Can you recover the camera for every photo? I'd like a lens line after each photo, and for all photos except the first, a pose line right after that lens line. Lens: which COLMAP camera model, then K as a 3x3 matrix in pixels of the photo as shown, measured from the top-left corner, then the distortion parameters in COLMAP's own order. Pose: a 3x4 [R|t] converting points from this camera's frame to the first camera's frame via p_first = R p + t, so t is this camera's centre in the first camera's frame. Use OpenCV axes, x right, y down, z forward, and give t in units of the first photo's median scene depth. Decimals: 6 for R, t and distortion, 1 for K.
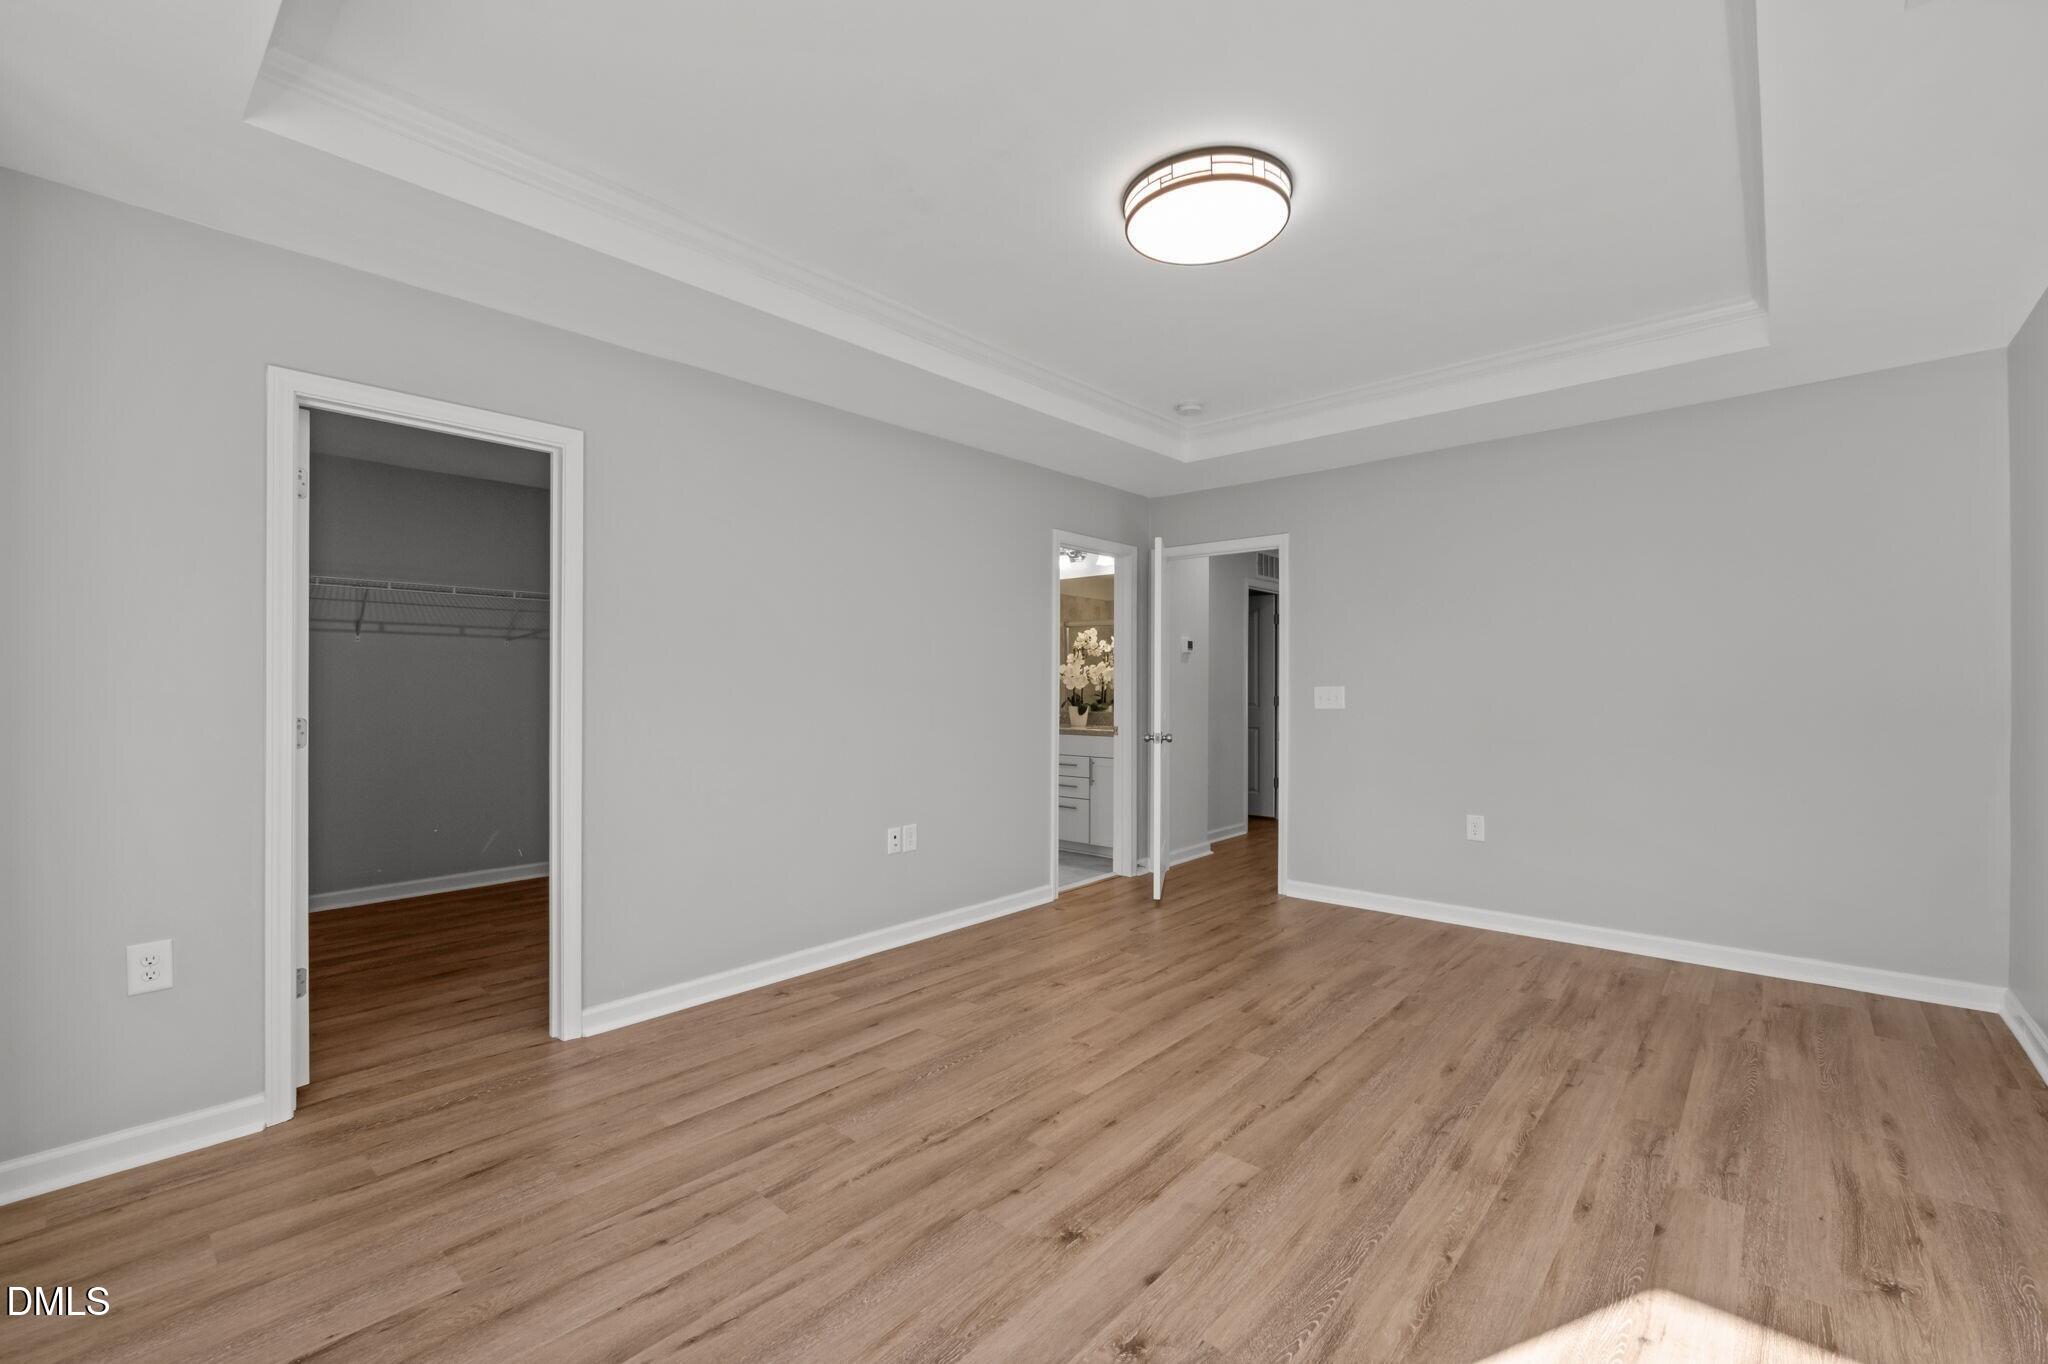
lens RADIAL K [[863.0, 0, 1023.7], [0, 863.0, 688.7], [0, 0, 1]] dist [-0.007741, 0.001113]
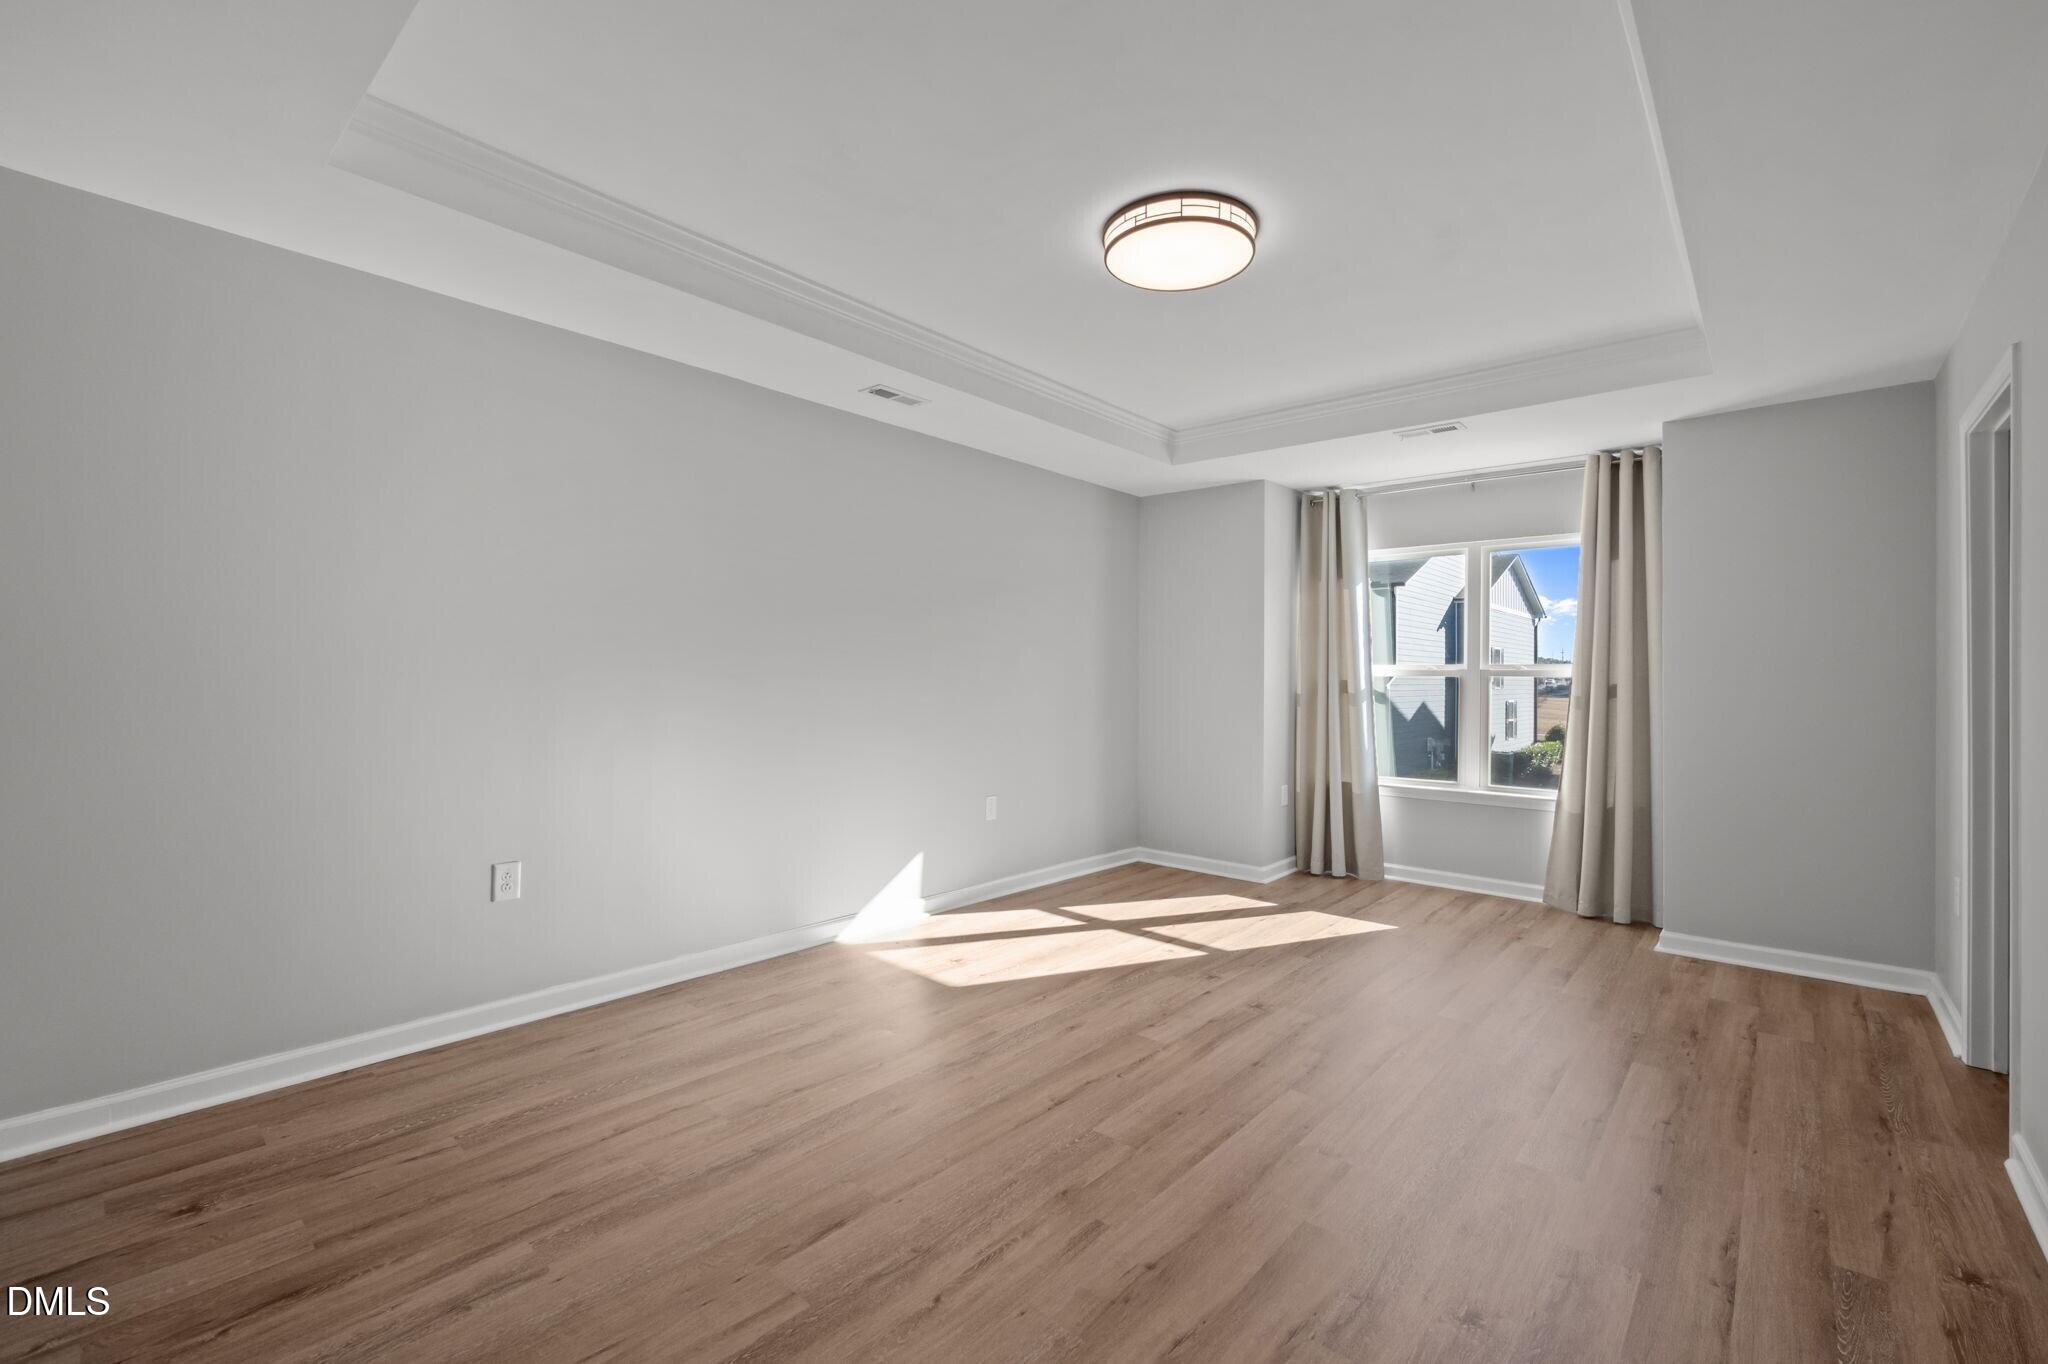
lens RADIAL K [[863.0, 0, 1021.2], [0, 863.0, 672.5], [0, 0, 1]] dist [-0.007741, 0.001113]
pose [[-0.999961, -0.007670, -0.004383, 0.390722], [-0.007642, 0.999951, -0.006294, -0.006525], [0.004431, -0.006261, -0.999971, 1.982792]]
